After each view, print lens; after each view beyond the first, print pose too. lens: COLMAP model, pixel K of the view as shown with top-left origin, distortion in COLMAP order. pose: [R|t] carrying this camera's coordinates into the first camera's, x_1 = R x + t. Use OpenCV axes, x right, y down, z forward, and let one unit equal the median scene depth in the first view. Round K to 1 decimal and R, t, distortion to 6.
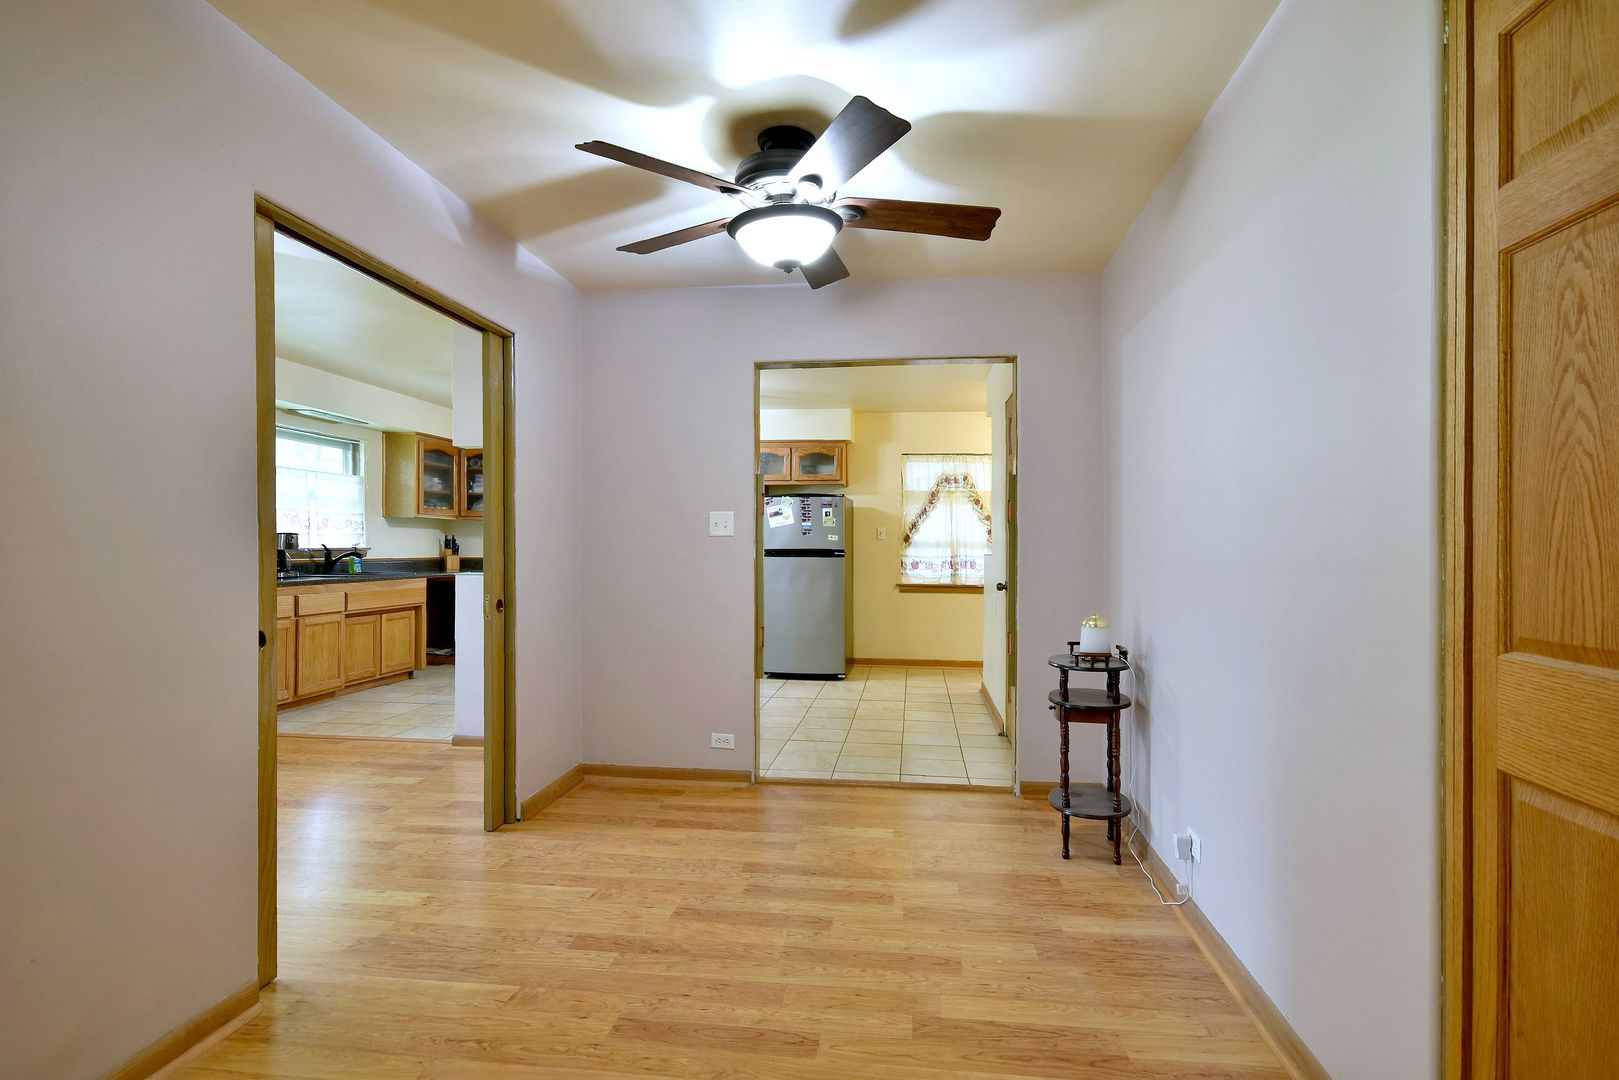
lens RADIAL K [[833.9, 0, 793.0], [0, 833.9, 534.7], [0, 0, 1]] dist [0.019421, 0.005586]
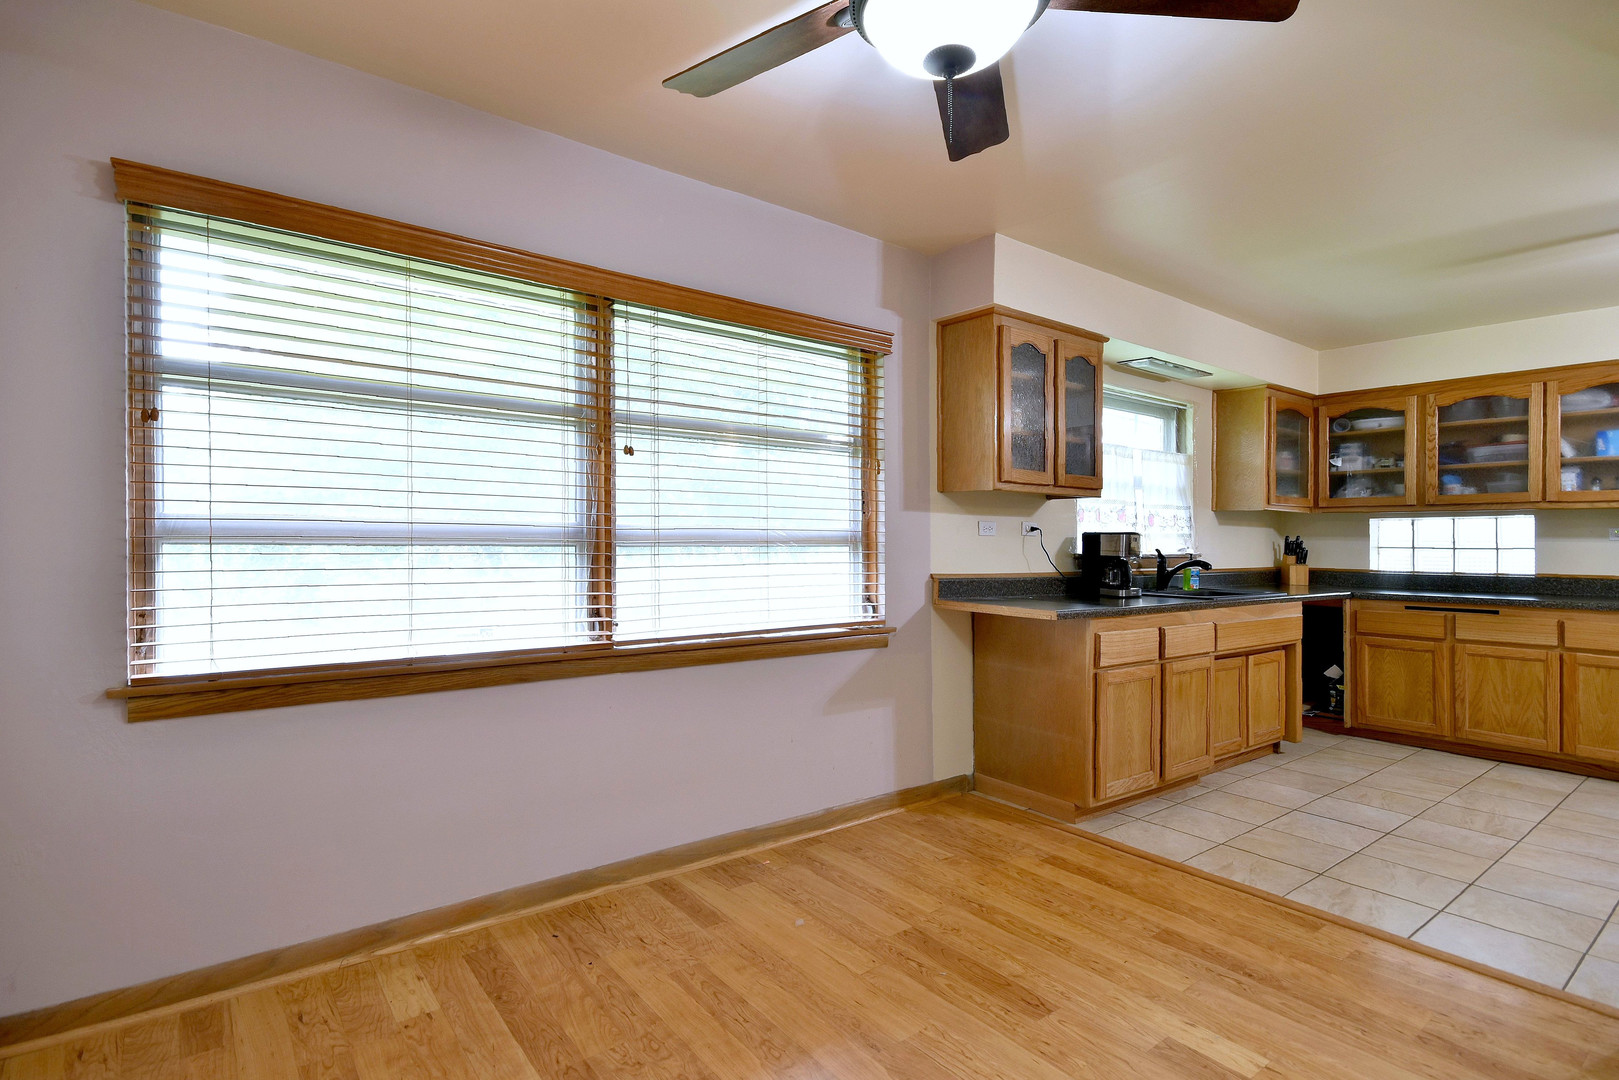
lens RADIAL K [[776.5, 0, 792.1], [0, 776.5, 548.0], [0, 0, 1]] dist [-0.000261, -0.002763]
pose [[0.712008, 0.002265, -0.702167, -0.298466], [0.005182, 0.999951, 0.008480, 0.003157], [0.702152, -0.009677, 0.711962, 0.296888]]
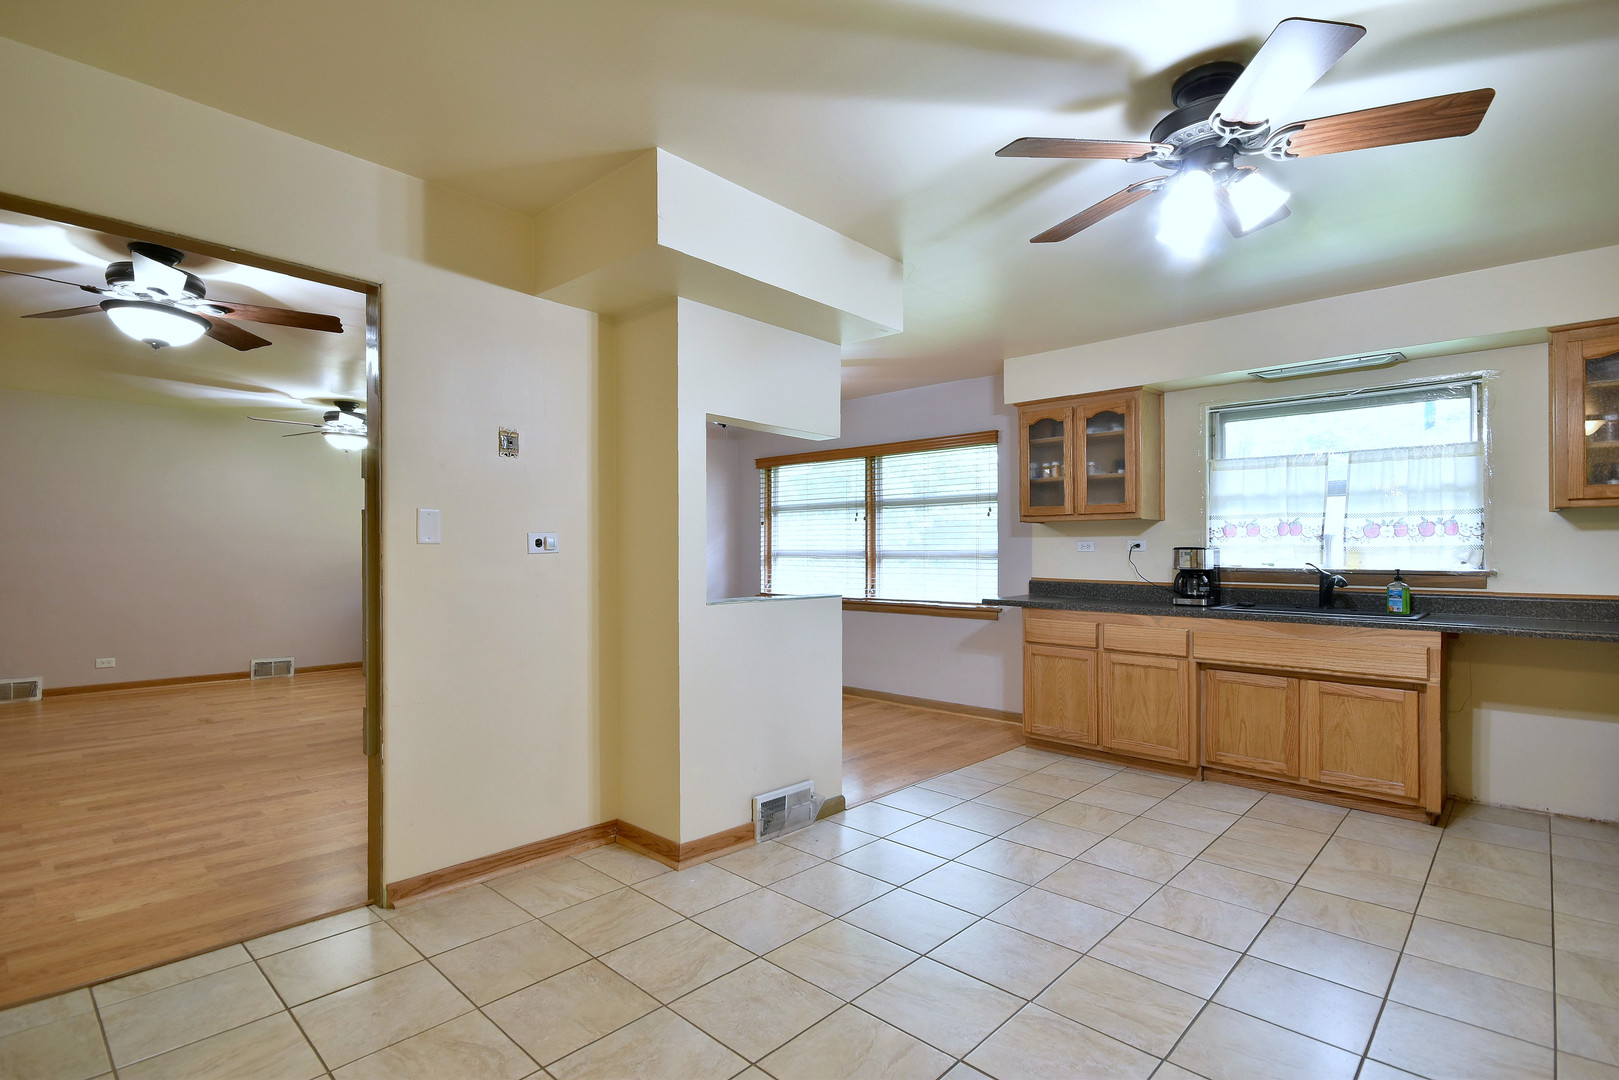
lens RADIAL K [[776.5, 0, 804.5], [0, 776.5, 568.8], [0, 0, 1]] dist [-0.000261, -0.002763]
pose [[-0.568132, 0.003360, -0.822930, 0.157971], [-0.001660, 0.999985, 0.005229, 0.012291], [0.822936, 0.004337, -0.568118, 0.953925]]
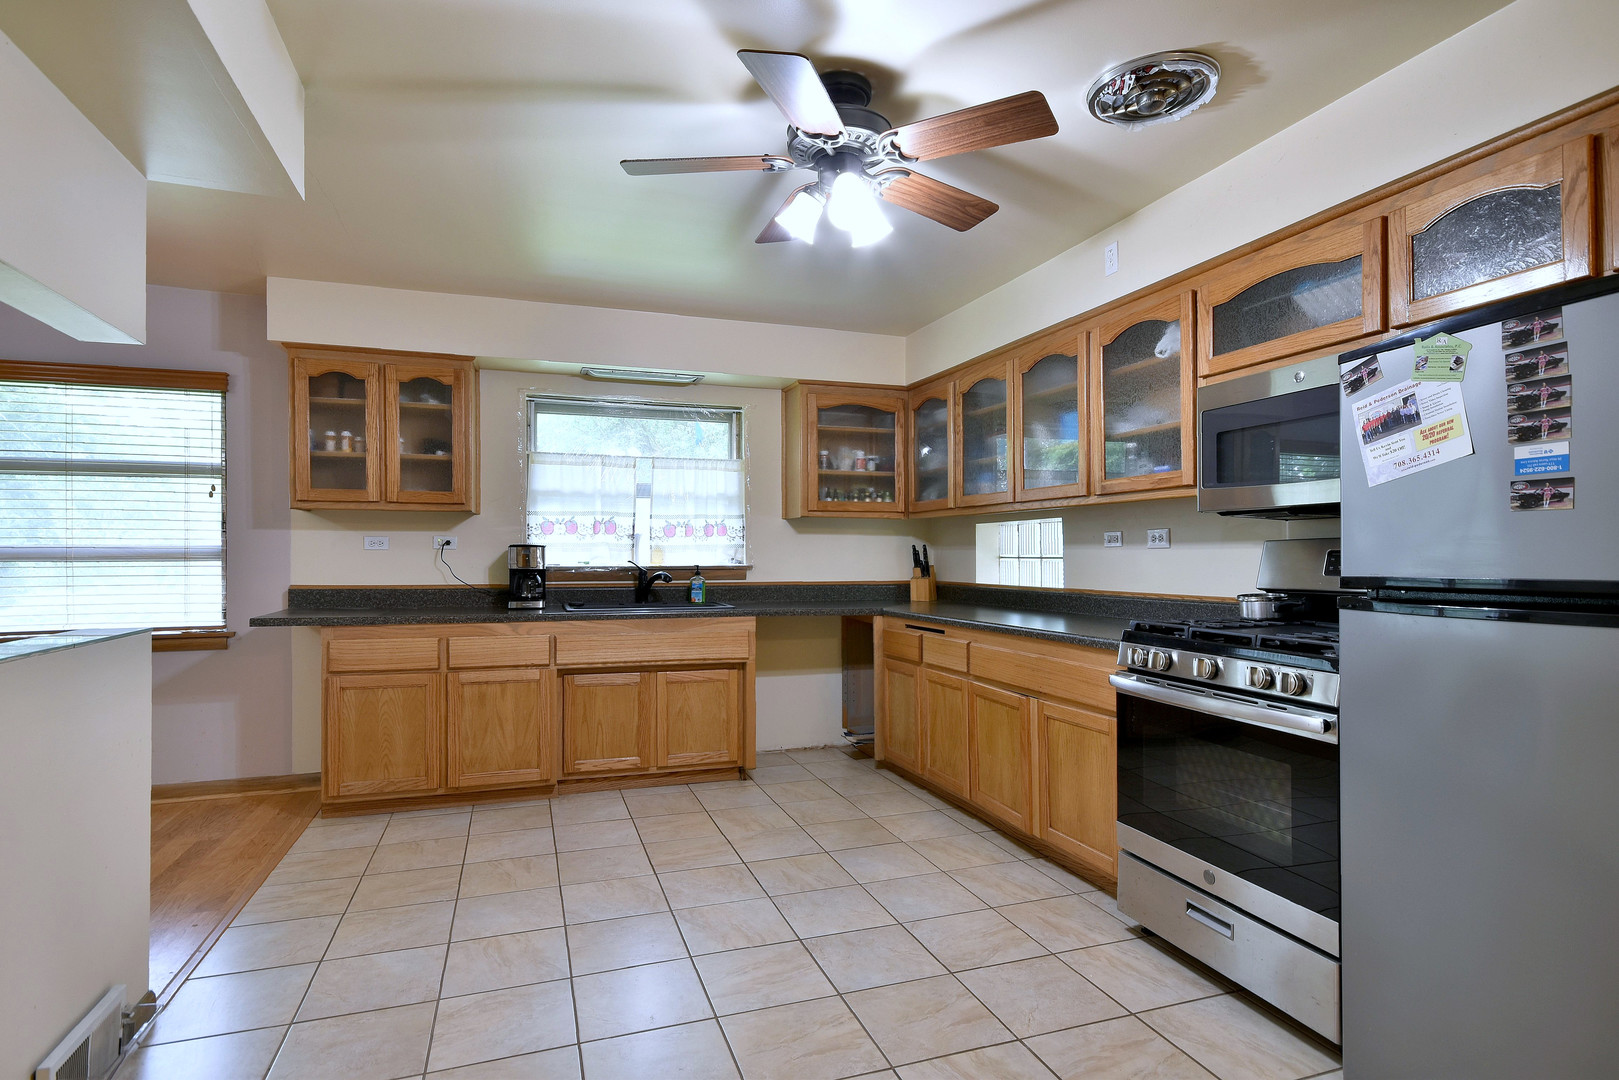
lens RADIAL K [[833.9, 0, 819.1], [0, 833.9, 558.9], [0, 0, 1]] dist [0.019421, 0.005586]
pose [[0.463283, -0.003767, -0.886202, 0.112629], [0.013667, 0.999902, 0.002894, 0.009175], [0.886105, -0.013452, 0.463289, 0.765579]]
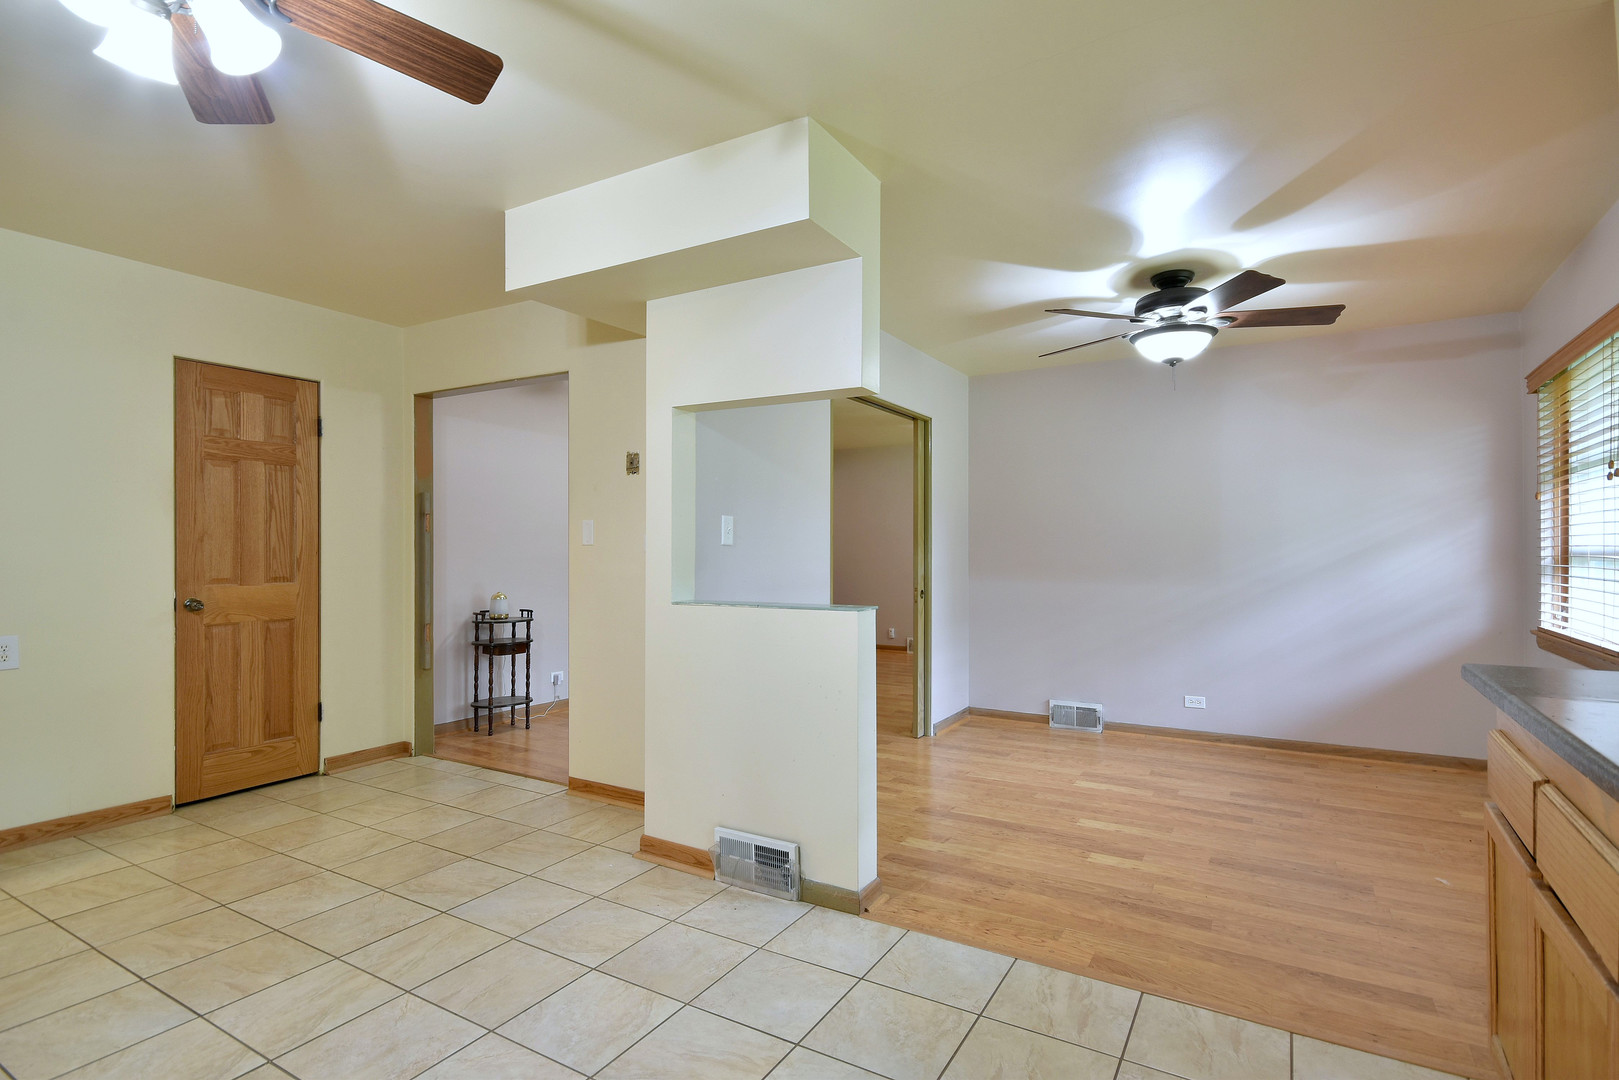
lens RADIAL K [[833.9, 0, 803.6], [0, 833.9, 535.1], [0, 0, 1]] dist [0.019421, 0.005586]
pose [[-0.930818, -0.014358, 0.365201, -0.383741], [-0.020781, 0.999691, -0.013664, 0.004298], [-0.364892, -0.020308, -0.930828, 1.057350]]
